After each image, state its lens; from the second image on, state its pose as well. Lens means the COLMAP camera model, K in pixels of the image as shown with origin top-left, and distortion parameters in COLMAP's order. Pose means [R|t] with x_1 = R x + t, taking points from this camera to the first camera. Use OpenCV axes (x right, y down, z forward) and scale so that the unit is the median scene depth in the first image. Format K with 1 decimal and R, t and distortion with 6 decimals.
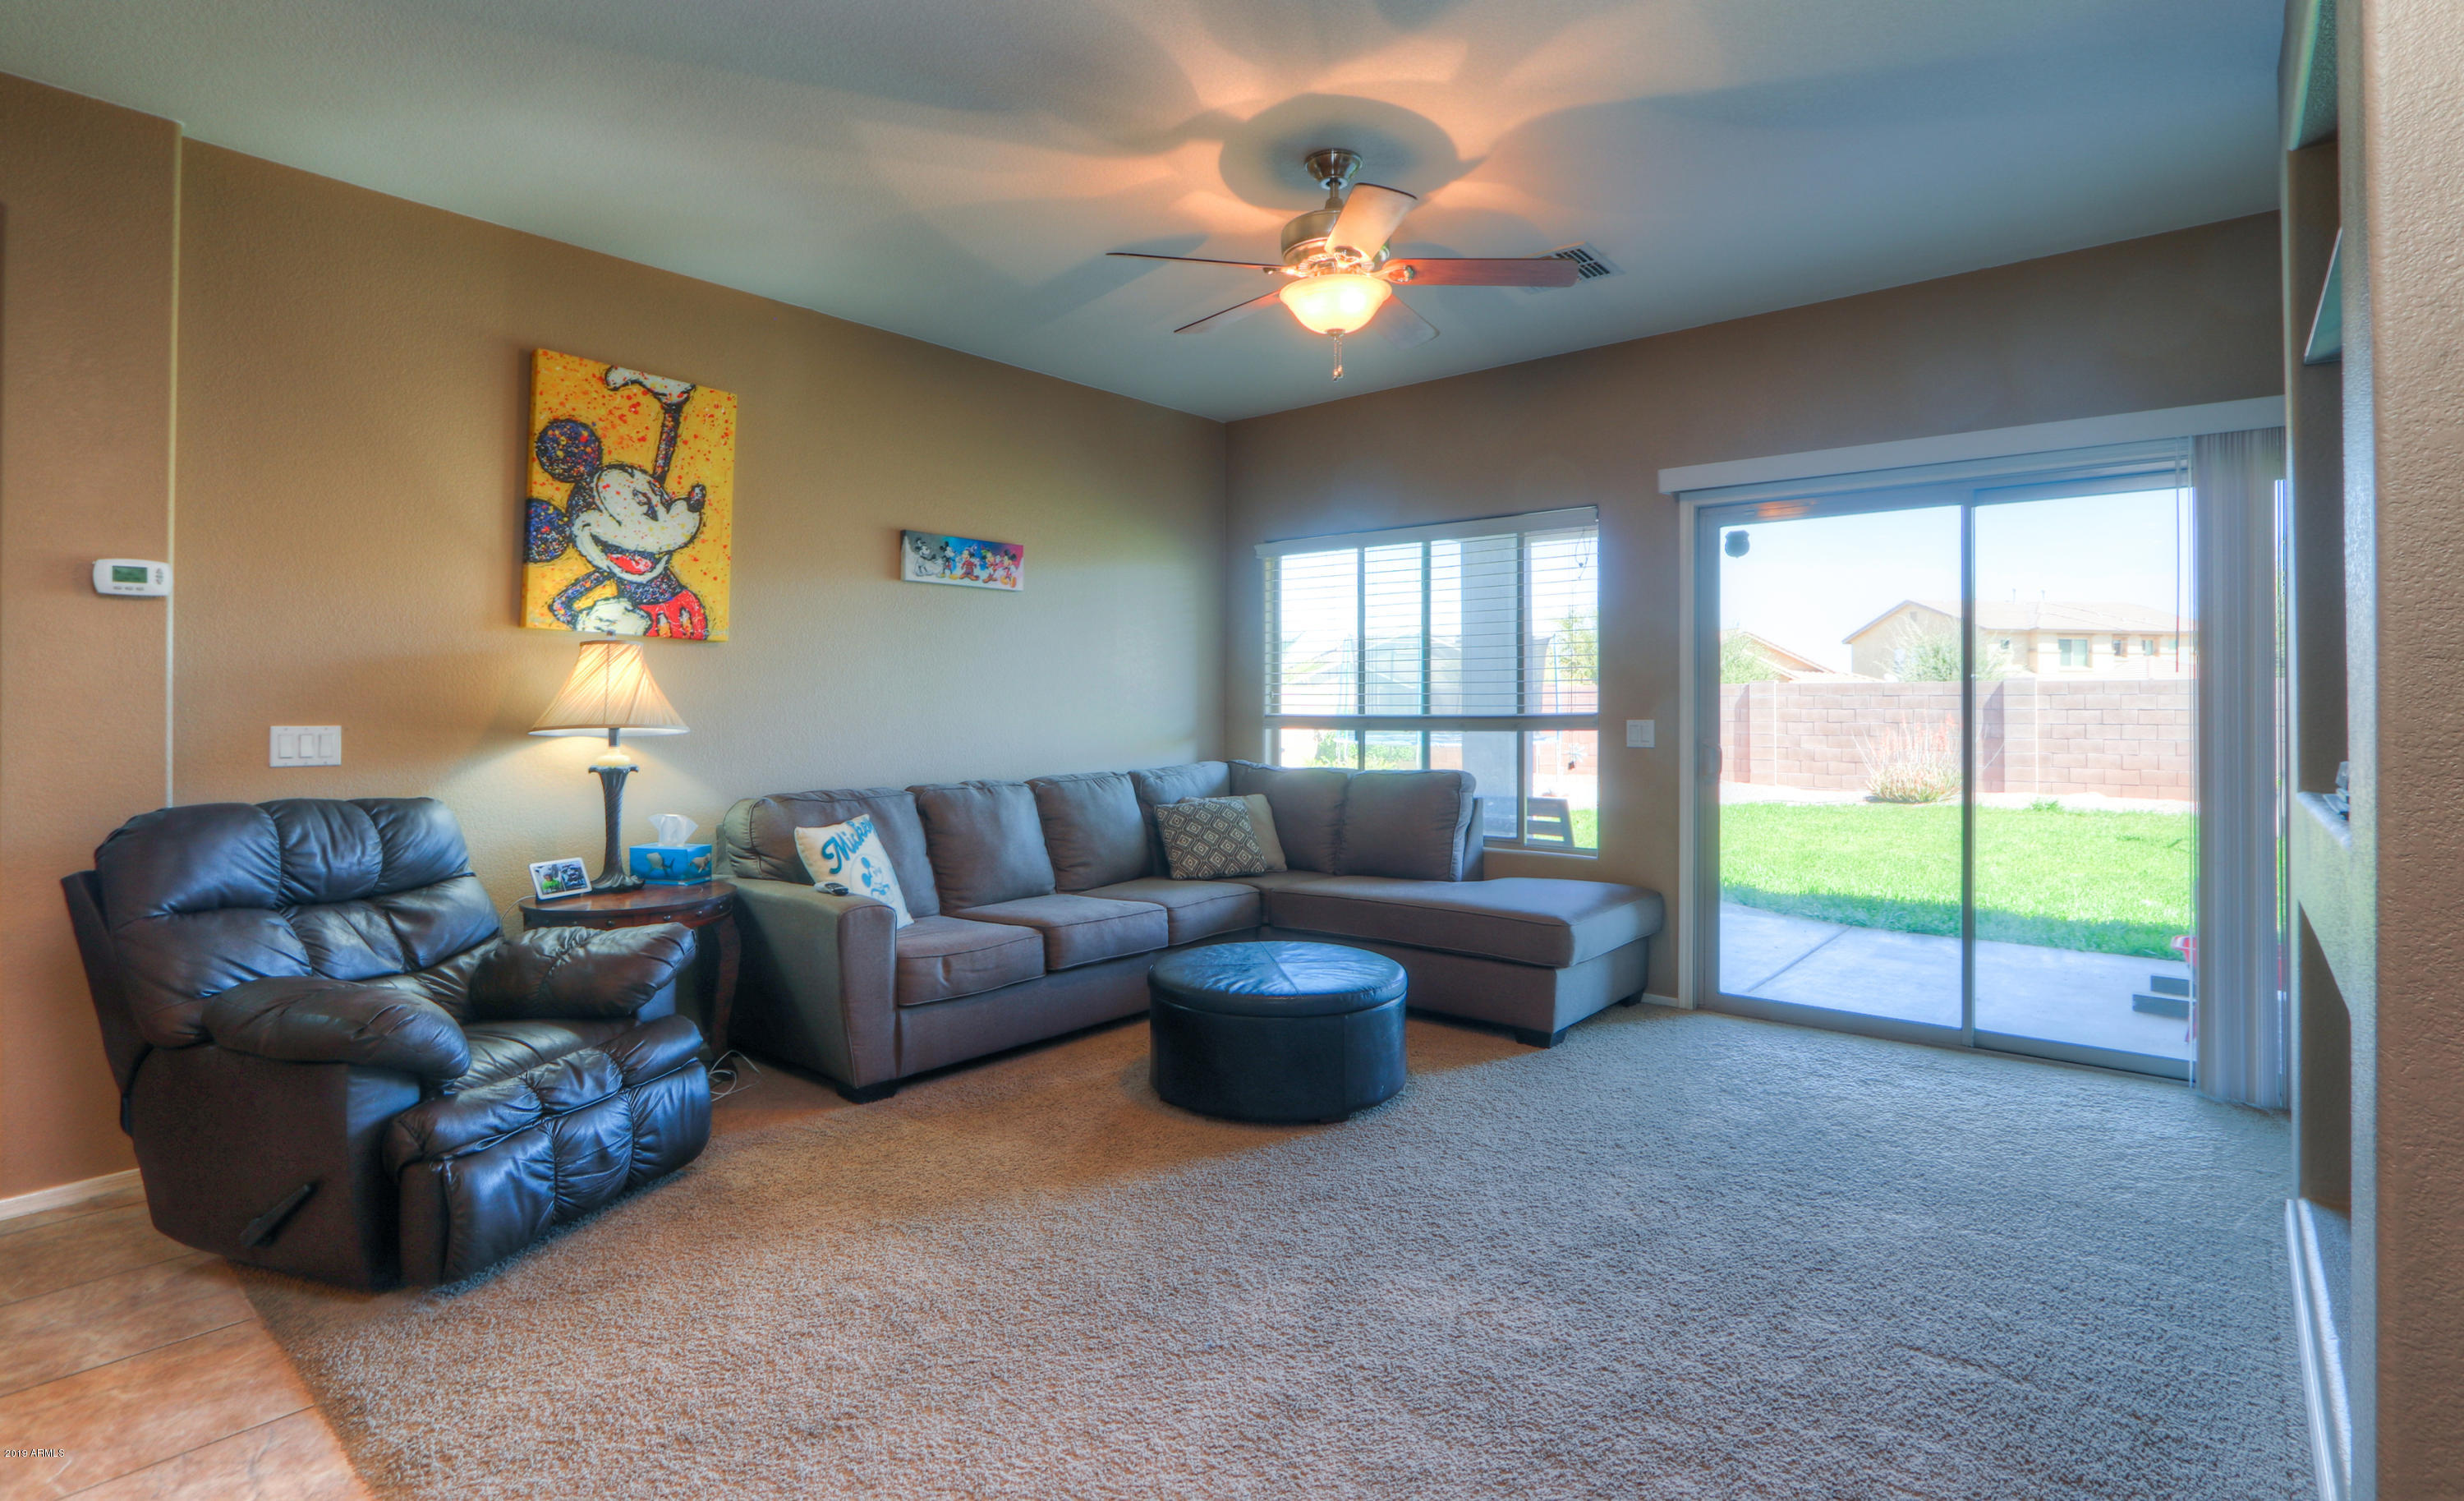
lens RADIAL K [[1180.8, 0, 1237.2], [0, 1180.8, 692.5], [0, 0, 1]] dist [-0.014610, -0.000349]
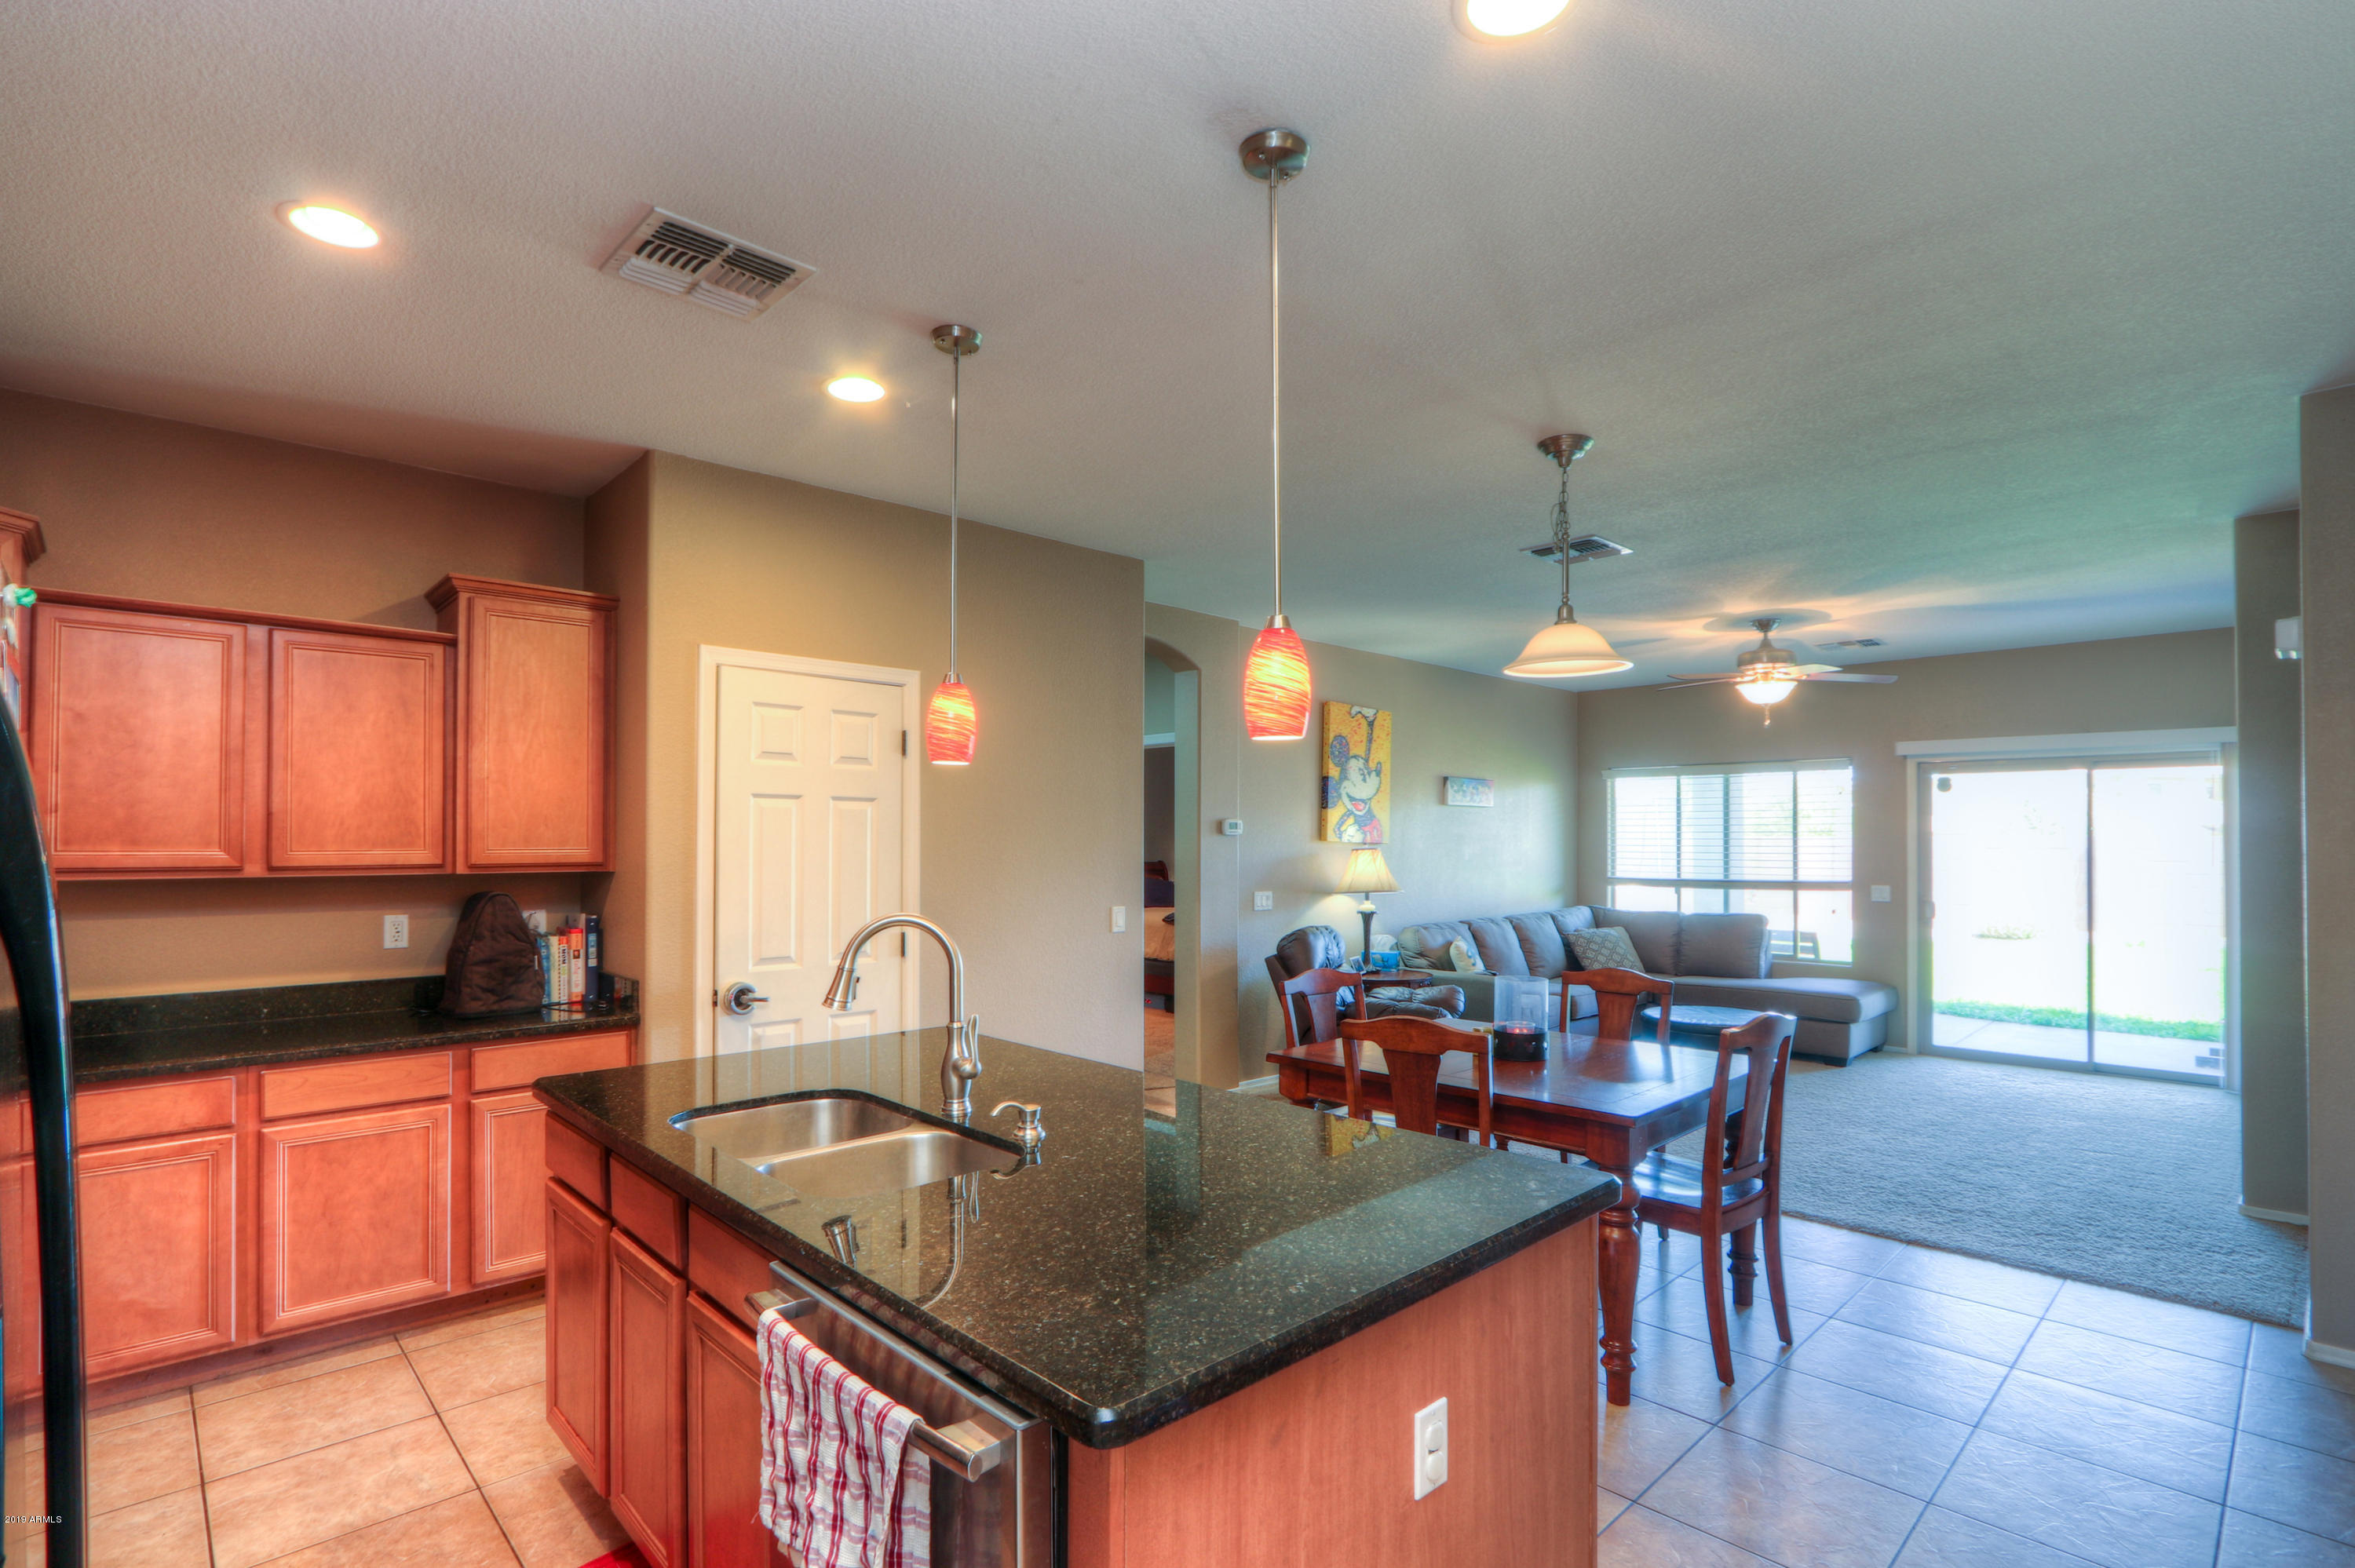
lens RADIAL K [[1115.1, 0, 1176.0], [0, 1115.1, 827.9], [0, 0, 1]] dist [-0.022201, 0.004794]
pose [[0.994074, 0.000485, -0.108703, -0.508500], [-0.000706, 0.999998, -0.001989, -0.057331], [0.108702, 0.002054, 0.994072, -0.717678]]
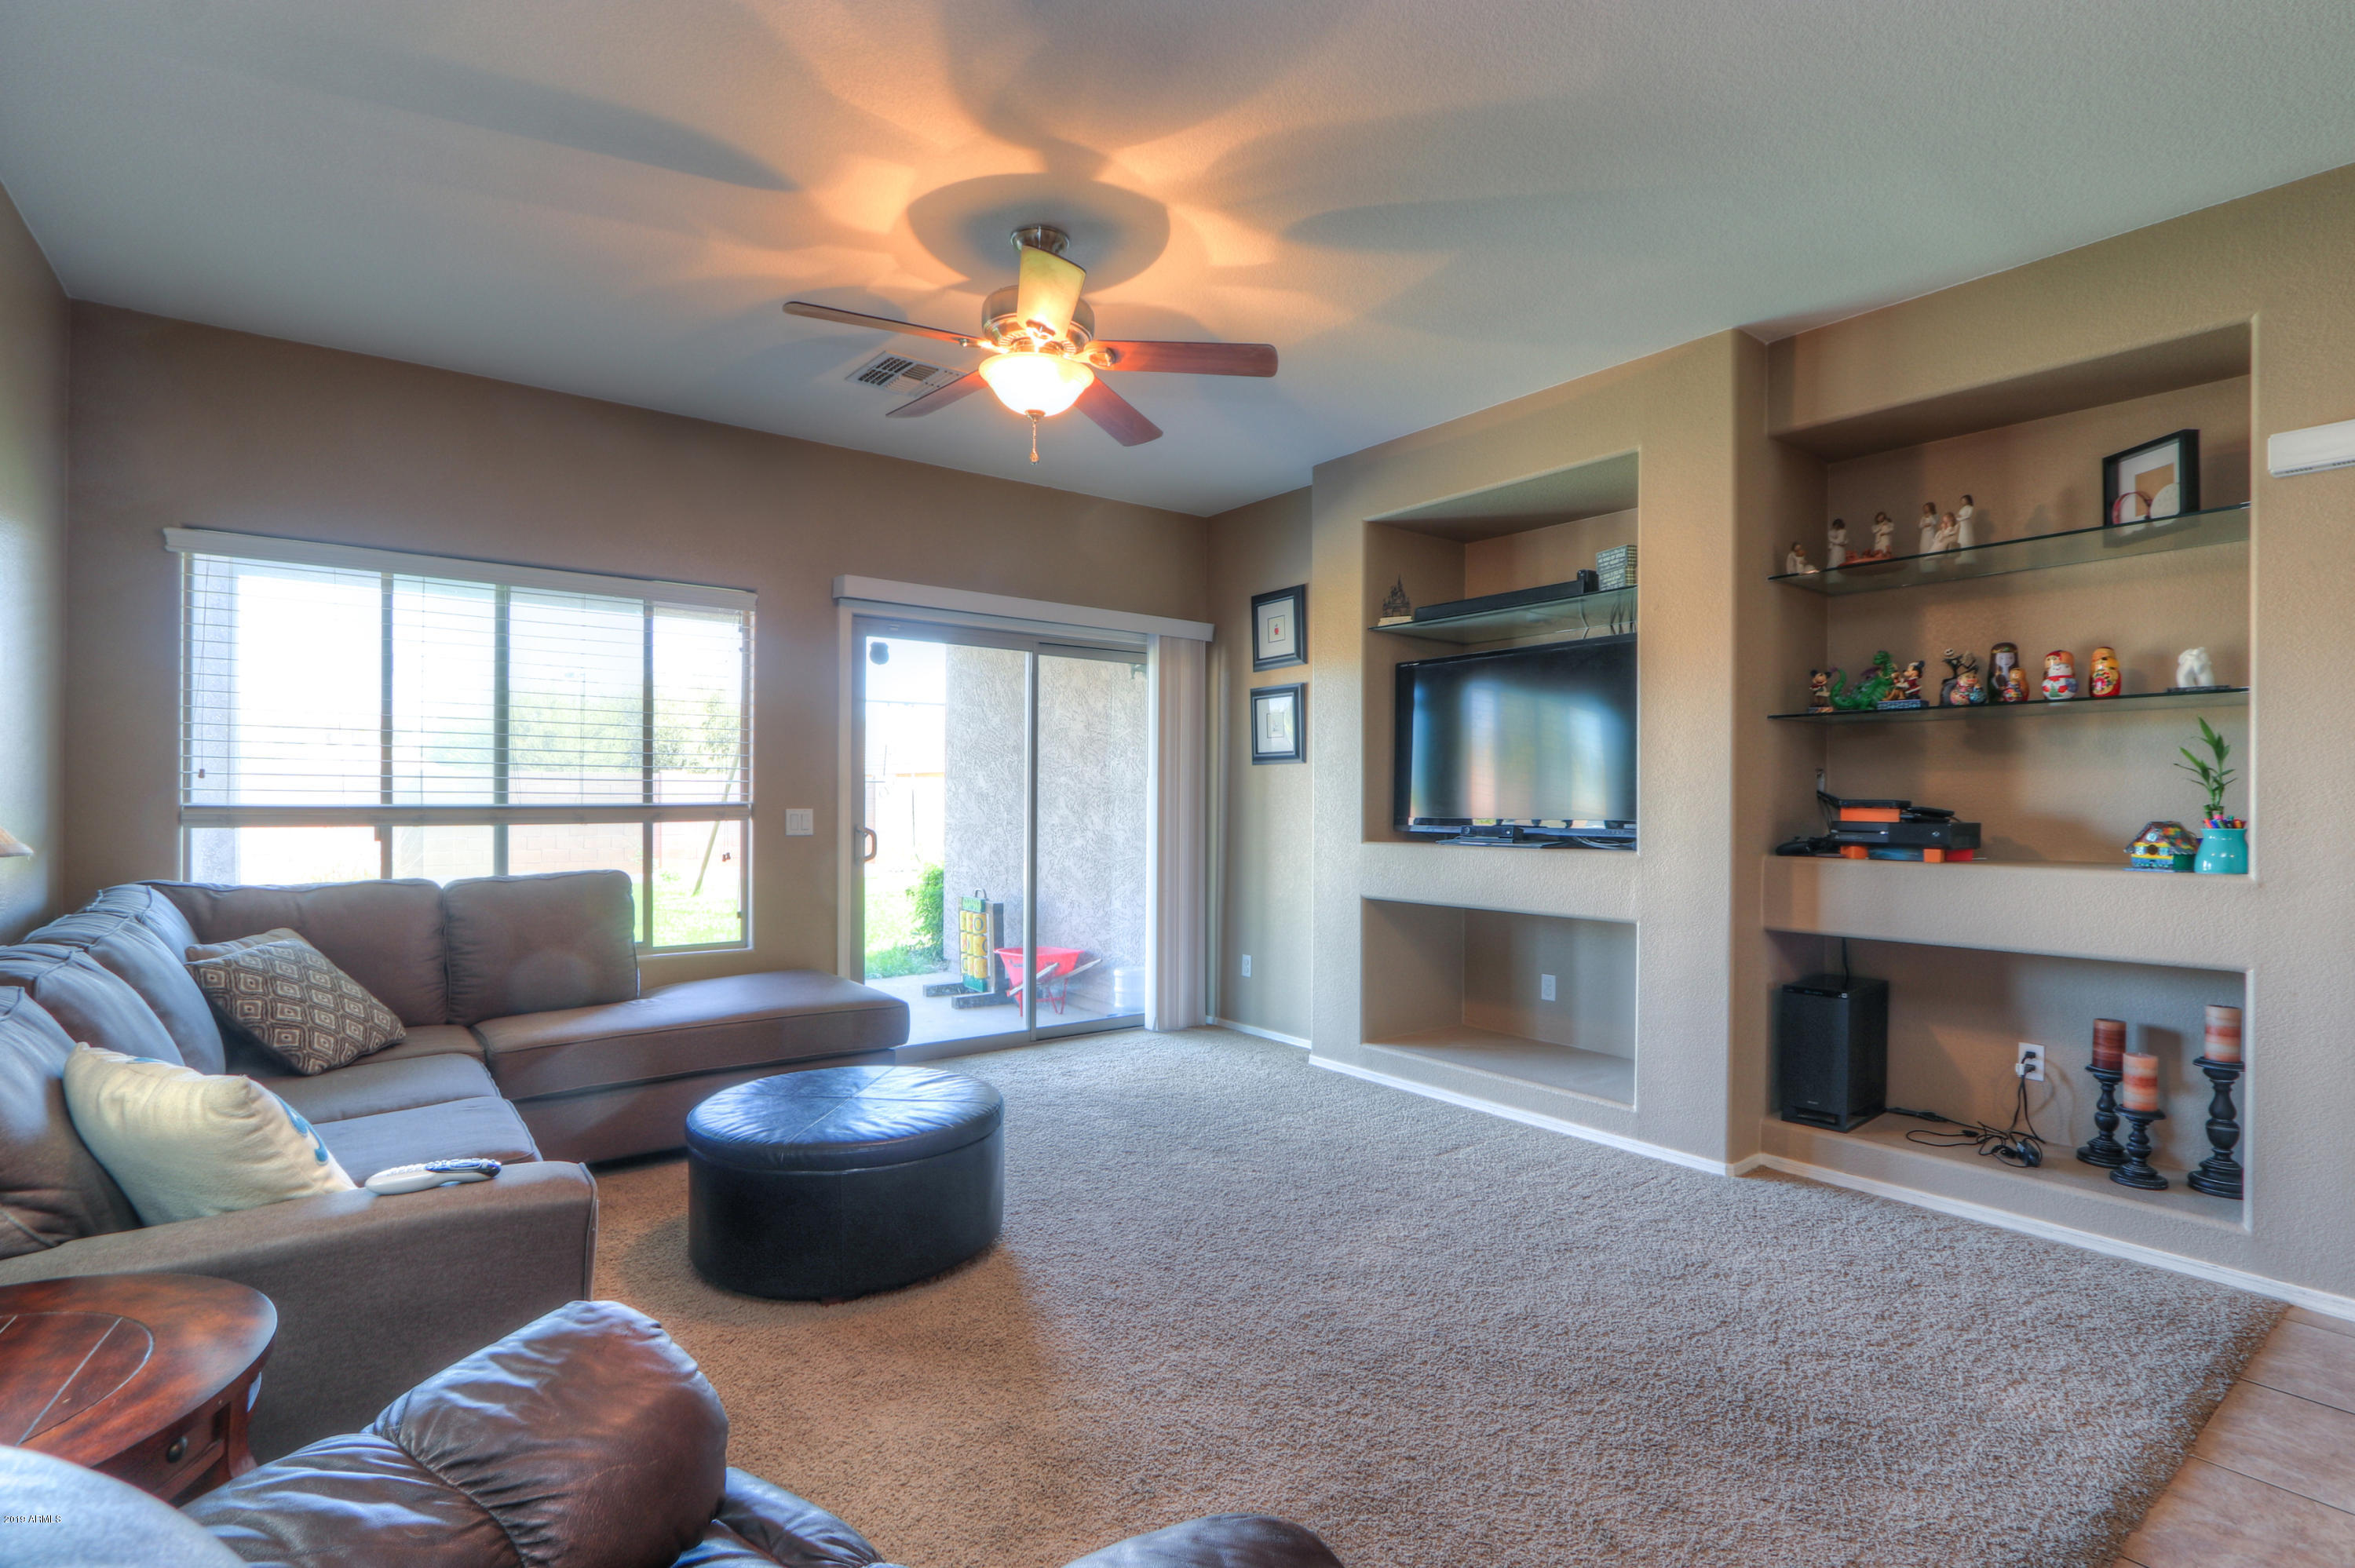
lens RADIAL K [[1115.1, 0, 1178.0], [0, 1115.1, 800.4], [0, 0, 1]] dist [-0.022201, 0.004794]
pose [[0.221434, -0.000438, 0.975175, -0.546713], [-0.018291, 0.999822, 0.004602, 0.005217], [-0.975004, -0.018856, 0.221387, 0.469743]]
